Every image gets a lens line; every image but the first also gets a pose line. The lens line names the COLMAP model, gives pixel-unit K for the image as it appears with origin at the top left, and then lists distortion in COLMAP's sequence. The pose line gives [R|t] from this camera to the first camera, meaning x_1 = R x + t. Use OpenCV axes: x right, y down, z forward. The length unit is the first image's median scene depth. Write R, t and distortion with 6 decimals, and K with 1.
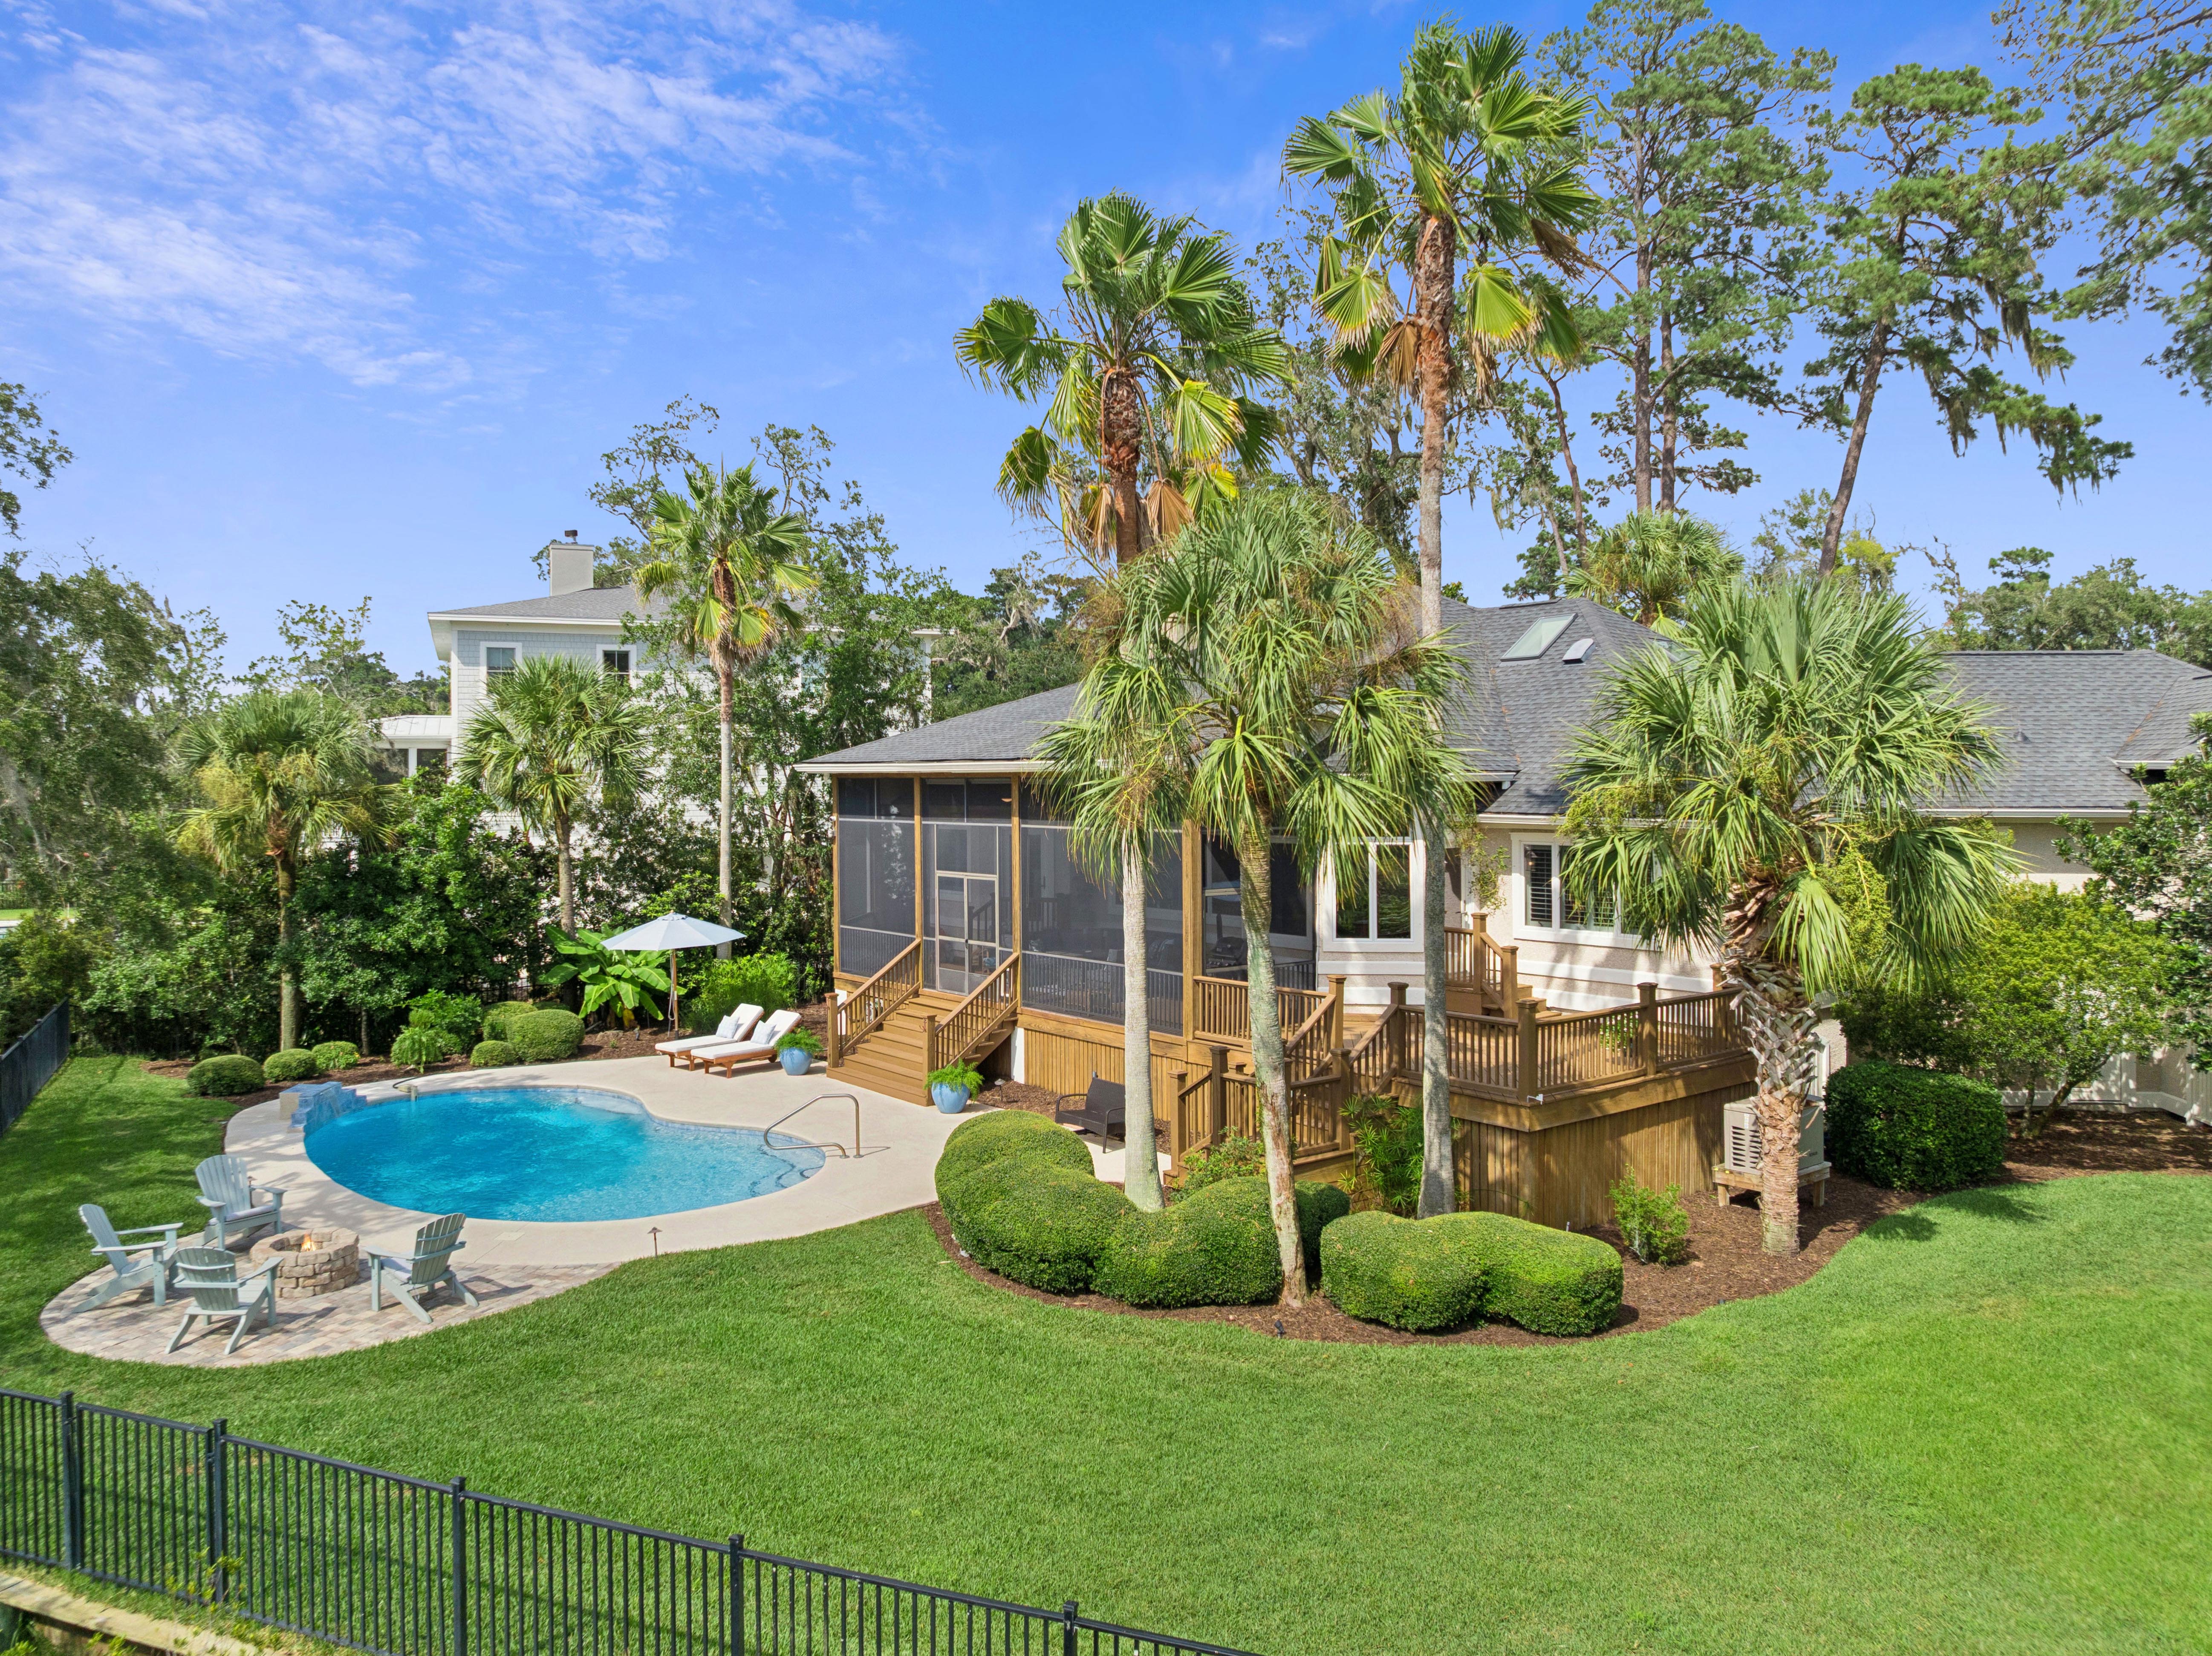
lens RADIAL K [[1582.7, 0, 1118.1], [0, 1582.7, 815.2], [0, 0, 1]] dist [-0.032395, 0.005434]
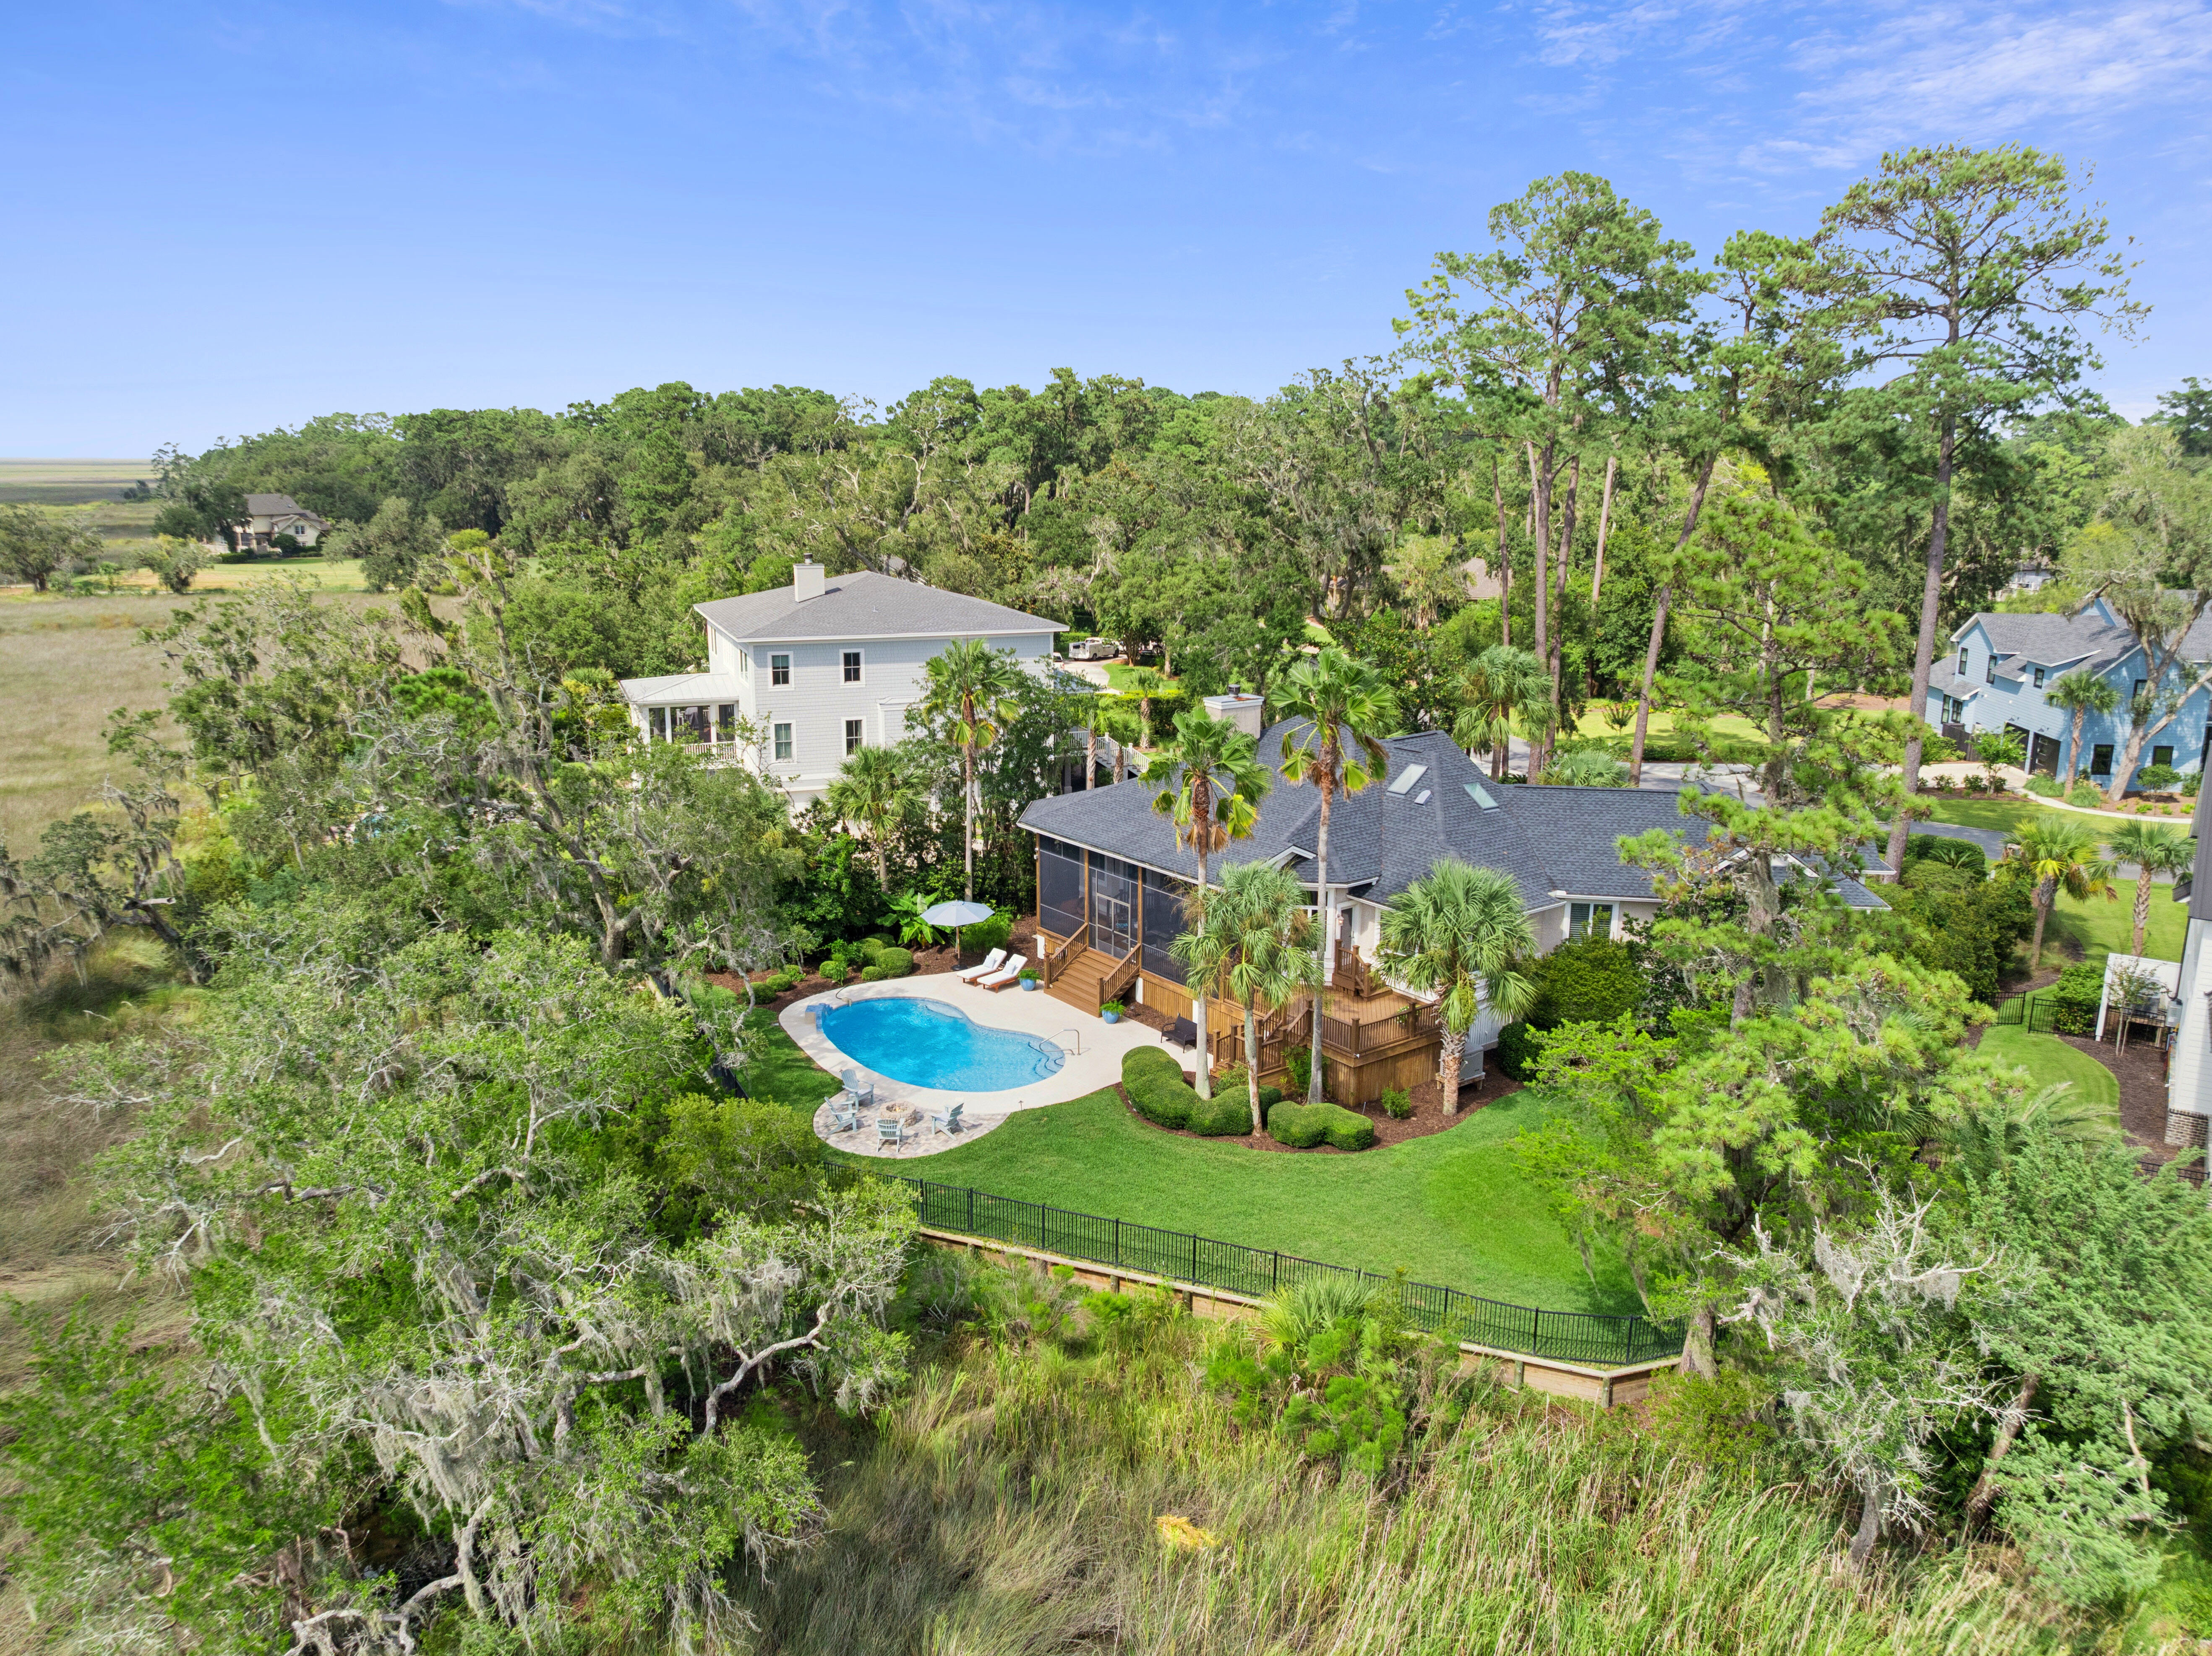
lens RADIAL K [[1582.6, 0, 1103.2], [0, 1582.6, 836.8], [0, 0, 1]] dist [-0.032395, 0.005434]
pose [[0.999499, 0.018354, -0.025787, -0.069562], [-0.012465, 0.977115, 0.212346, -0.562257], [0.029094, -0.211918, 0.976854, -1.148351]]
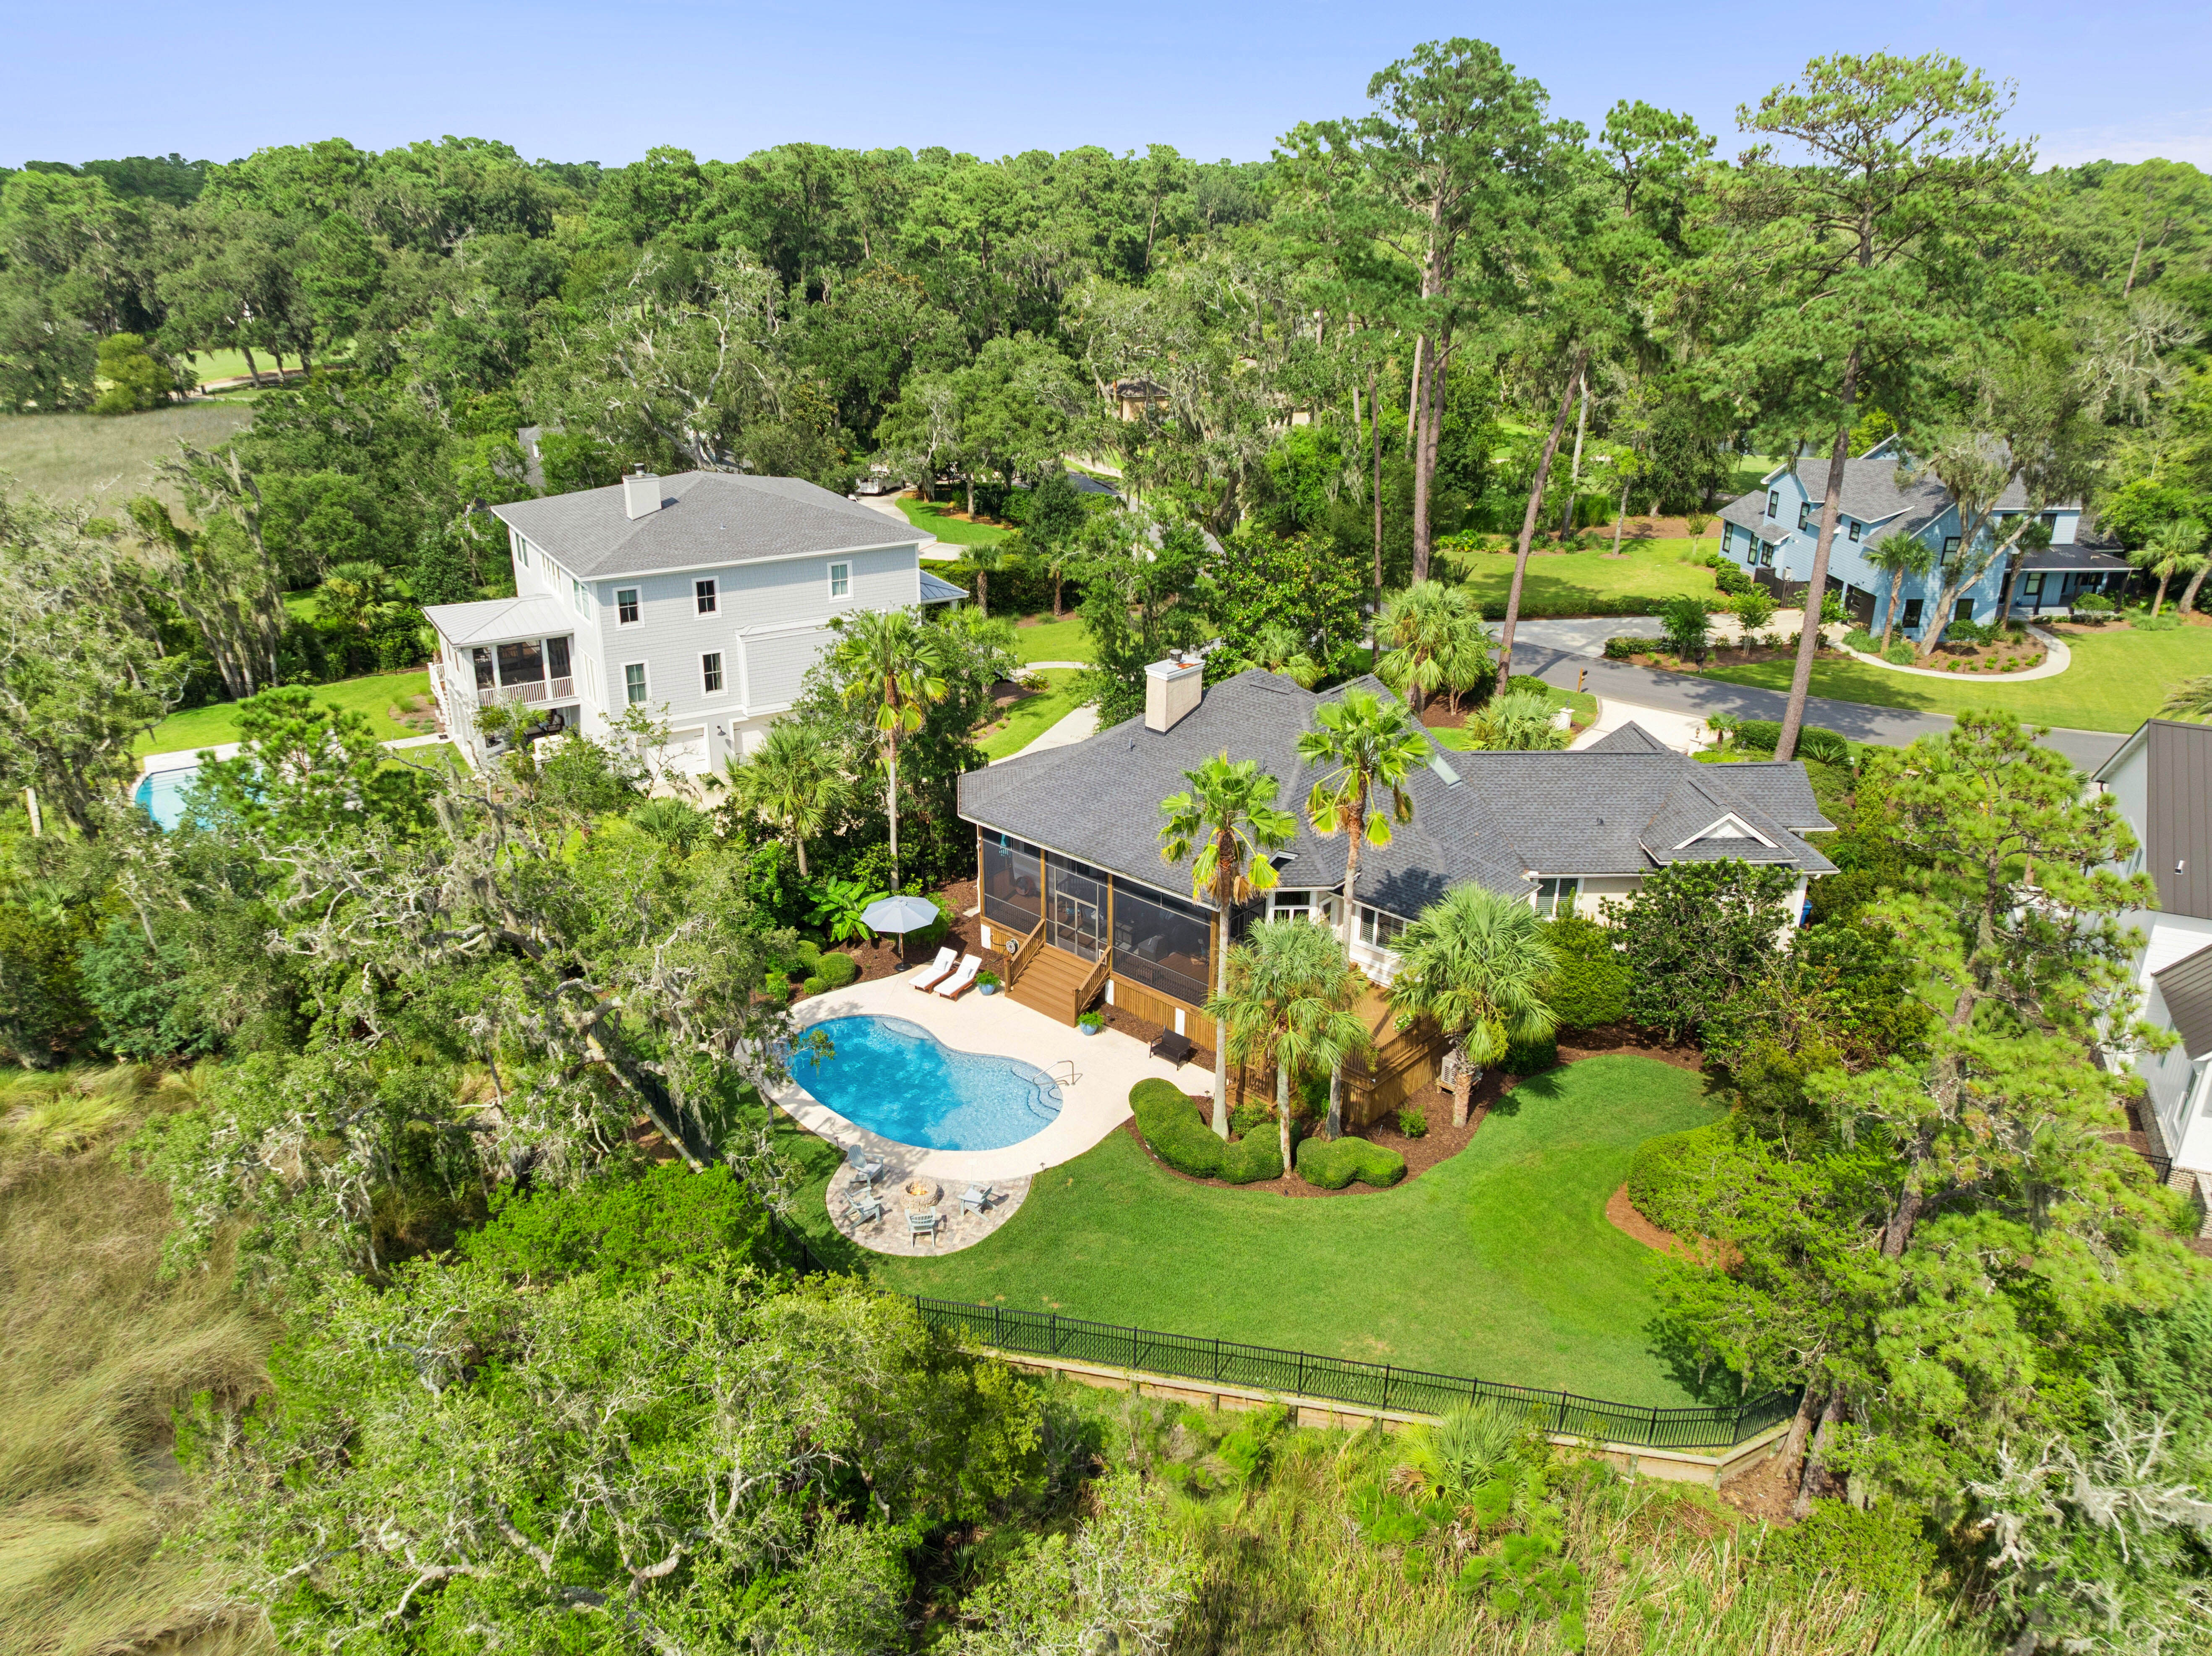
lens RADIAL K [[1582.6, 0, 1099.9], [0, 1582.6, 833.9], [0, 0, 1]] dist [-0.032395, 0.005434]
pose [[0.987853, -0.048479, 0.147633, -0.416453], [-0.008401, 0.932035, 0.362271, -0.879485], [-0.155161, -0.359111, 0.920307, -0.898783]]
